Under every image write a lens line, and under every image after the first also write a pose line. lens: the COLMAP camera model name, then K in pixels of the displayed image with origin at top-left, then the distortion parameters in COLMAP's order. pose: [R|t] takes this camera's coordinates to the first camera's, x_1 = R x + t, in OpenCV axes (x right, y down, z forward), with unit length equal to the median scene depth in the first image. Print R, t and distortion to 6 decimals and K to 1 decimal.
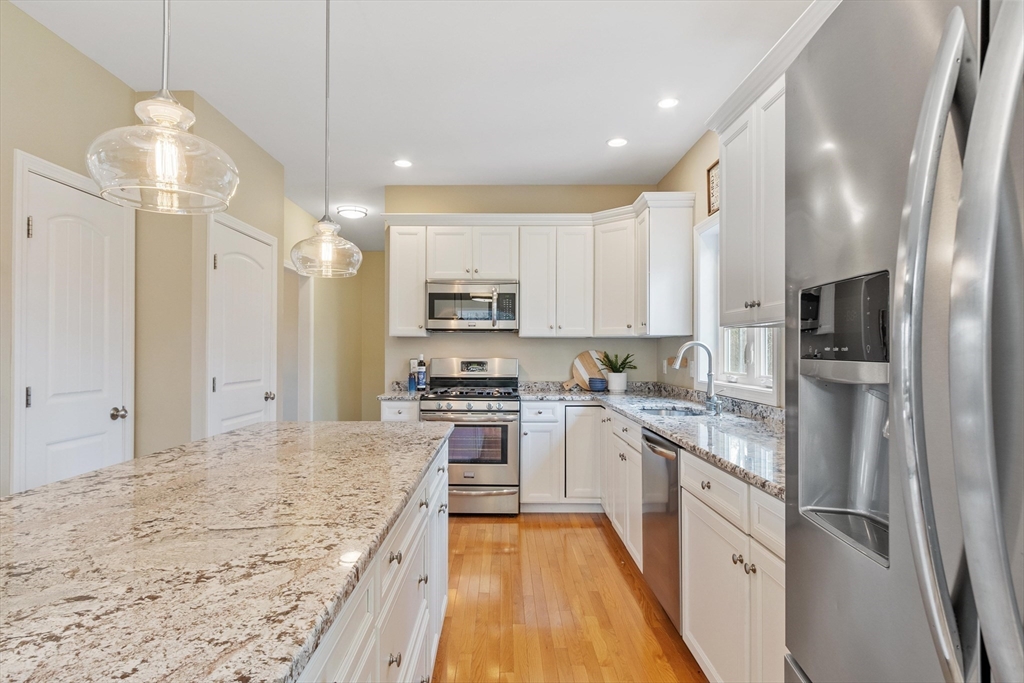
lens RADIAL K [[553.2, 0, 513.7], [0, 553.2, 346.0], [0, 0, 1]] dist [0.002835, -0.000623]
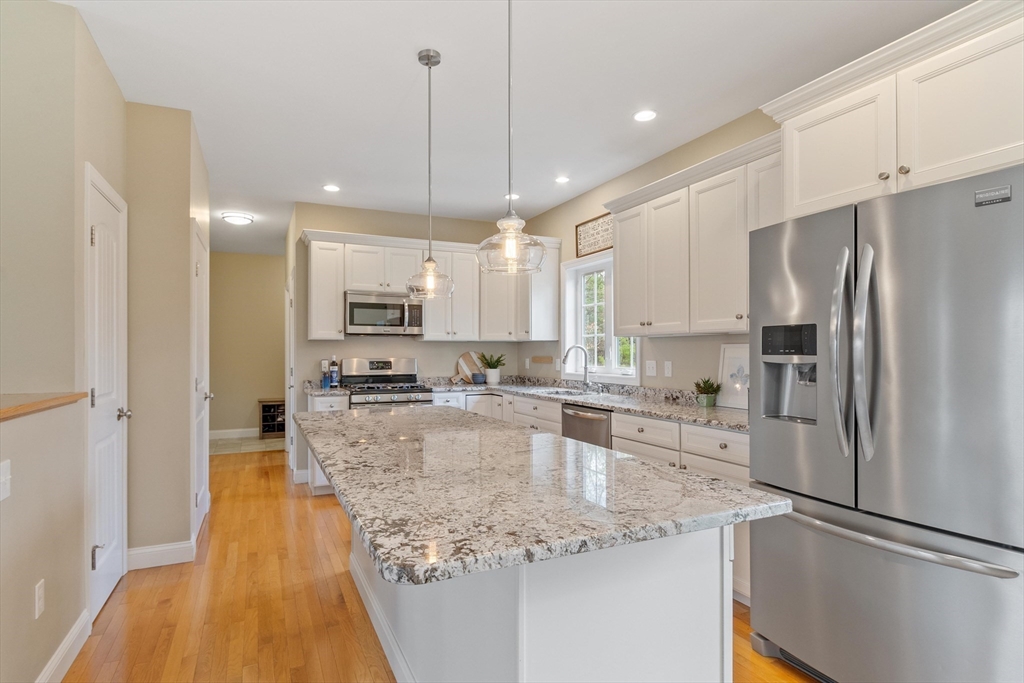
lens RADIAL K [[525.4, 0, 515.4], [0, 525.4, 349.1], [0, 0, 1]] dist [-0.001094, -0.000056]
pose [[0.903231, -0.001749, 0.429151, -0.305511], [-0.000078, 0.999991, 0.004239, -0.002867], [-0.429154, -0.003862, 0.903223, -0.135100]]
